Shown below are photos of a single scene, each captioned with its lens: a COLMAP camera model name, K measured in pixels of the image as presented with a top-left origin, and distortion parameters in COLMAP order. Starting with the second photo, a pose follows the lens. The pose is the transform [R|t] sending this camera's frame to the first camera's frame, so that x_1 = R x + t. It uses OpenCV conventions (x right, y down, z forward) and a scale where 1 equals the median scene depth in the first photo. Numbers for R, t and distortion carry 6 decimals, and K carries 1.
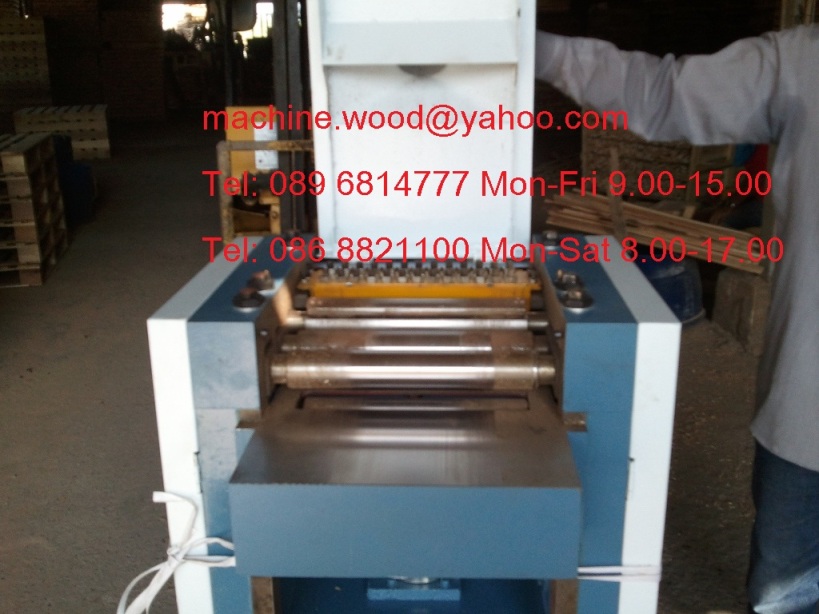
lens RADIAL K [[894.8, 0, 397.6], [0, 894.8, 307.2], [0, 0, 1]] dist [-0.005223, 0.006792]
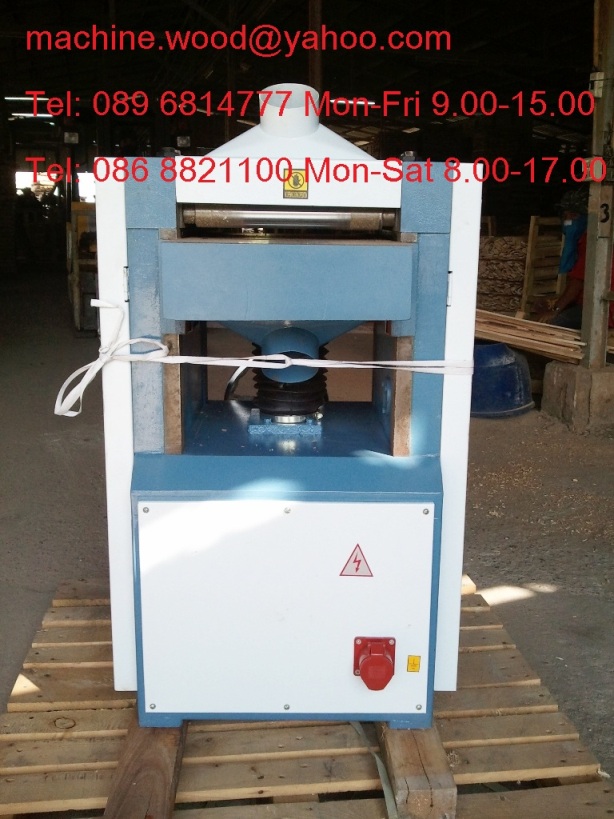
lens RADIAL K [[915.4, 0, 307.0], [0, 915.4, 409.5], [0, 0, 1]] dist [0.005150, -0.036578]
pose [[0.997239, 0.014052, 0.072923, -0.018507], [-0.006768, 0.995046, -0.099188, 0.172847], [-0.073956, 0.098421, 0.992393, -0.116682]]
